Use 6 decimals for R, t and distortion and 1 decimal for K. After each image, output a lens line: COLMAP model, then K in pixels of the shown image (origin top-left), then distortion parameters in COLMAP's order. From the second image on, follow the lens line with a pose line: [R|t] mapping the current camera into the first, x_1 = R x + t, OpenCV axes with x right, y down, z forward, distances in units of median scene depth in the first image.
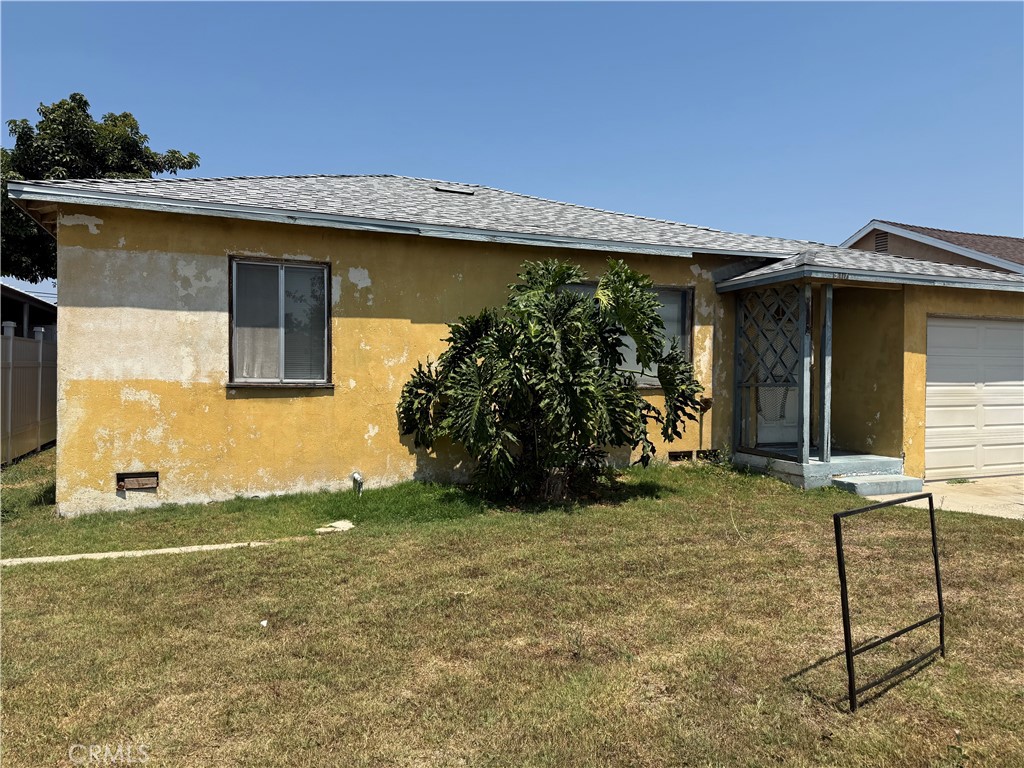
lens RADIAL K [[714.7, 0, 512.0], [0, 714.7, 384.0], [0, 0, 1]] dist [0.092211, -0.156338]
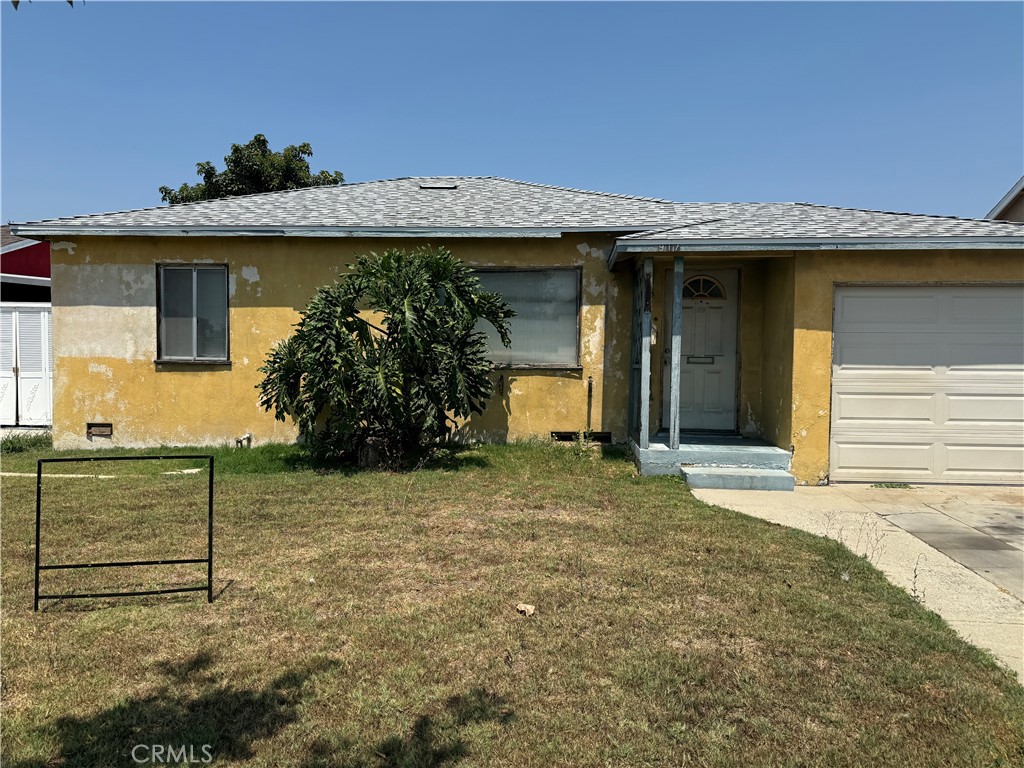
lens RADIAL K [[714.7, 0, 512.0], [0, 714.7, 384.0], [0, 0, 1]] dist [0.092211, -0.156338]
pose [[0.896515, 0.019352, -0.442590, 0.737341], [-0.009372, 0.999650, 0.024724, 0.003650], [0.442914, -0.018018, 0.896383, 0.090321]]
